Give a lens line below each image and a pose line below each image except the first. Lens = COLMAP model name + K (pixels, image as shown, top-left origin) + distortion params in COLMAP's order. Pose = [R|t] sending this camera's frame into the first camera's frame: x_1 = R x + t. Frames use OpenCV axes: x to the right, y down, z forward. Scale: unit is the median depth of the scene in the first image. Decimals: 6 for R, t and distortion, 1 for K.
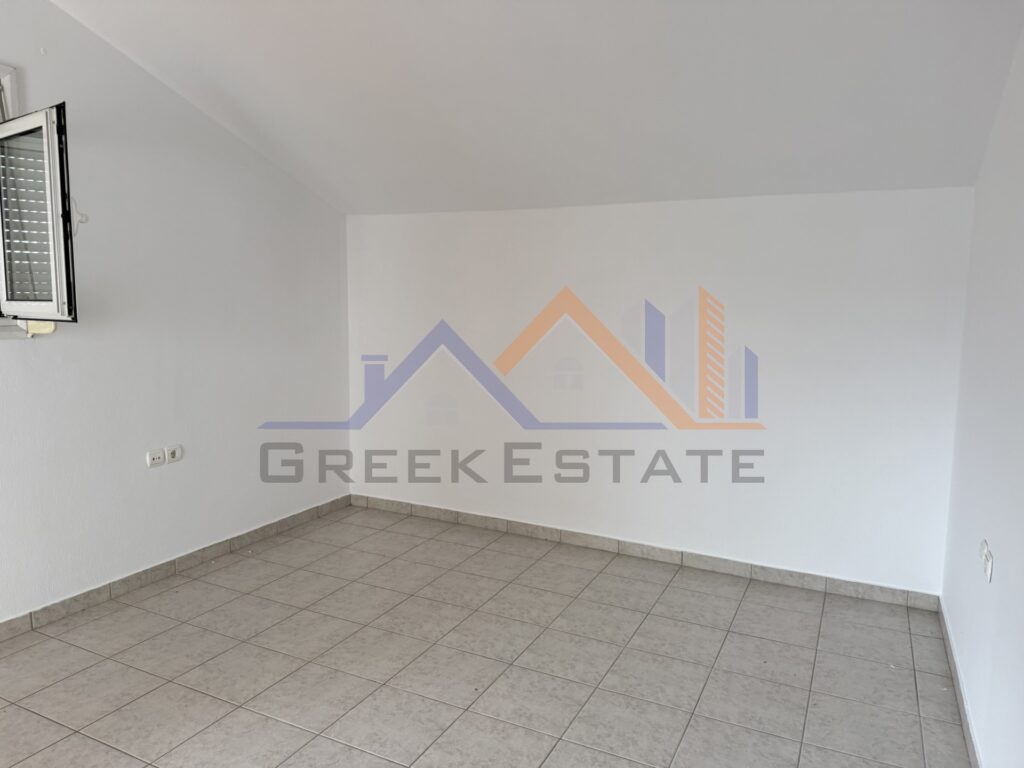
lens RADIAL K [[714.5, 0, 511.1], [0, 714.5, 379.1], [0, 0, 1]] dist [0.031362, -0.040523]
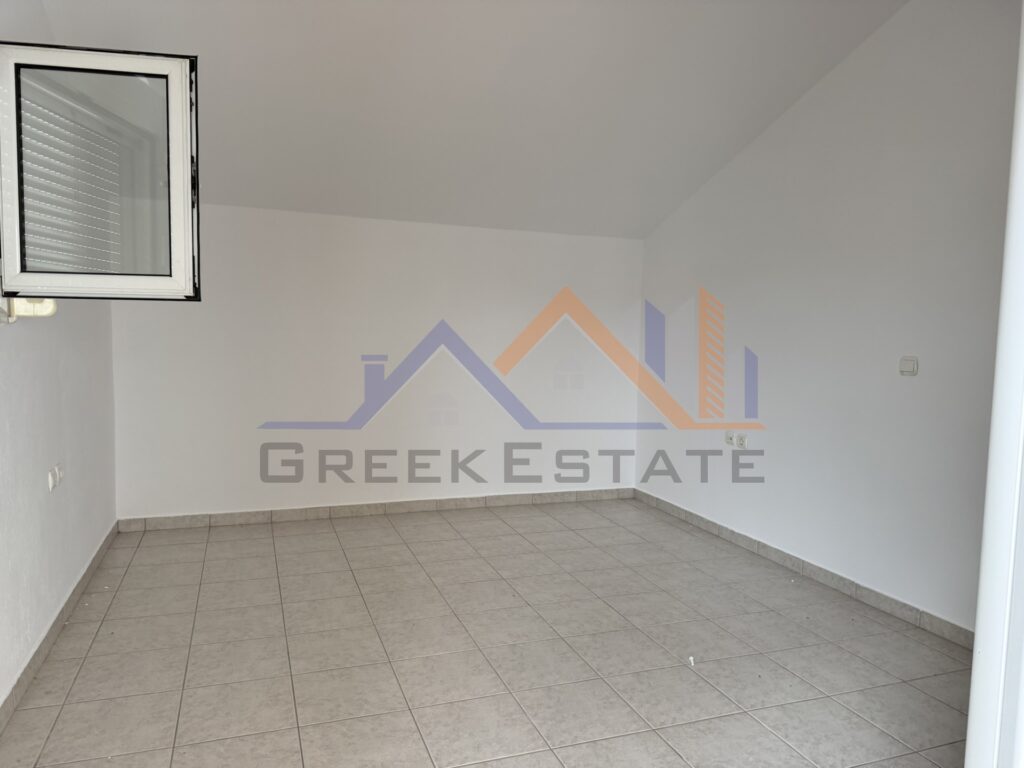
lens RADIAL K [[714.5, 0, 515.6], [0, 714.5, 385.3], [0, 0, 1]] dist [0.031362, -0.040523]
pose [[0.664052, -0.048844, 0.746089, -0.808215], [0.065725, 0.997814, 0.006825, 0.035504], [-0.744792, 0.044504, 0.665811, 0.093233]]
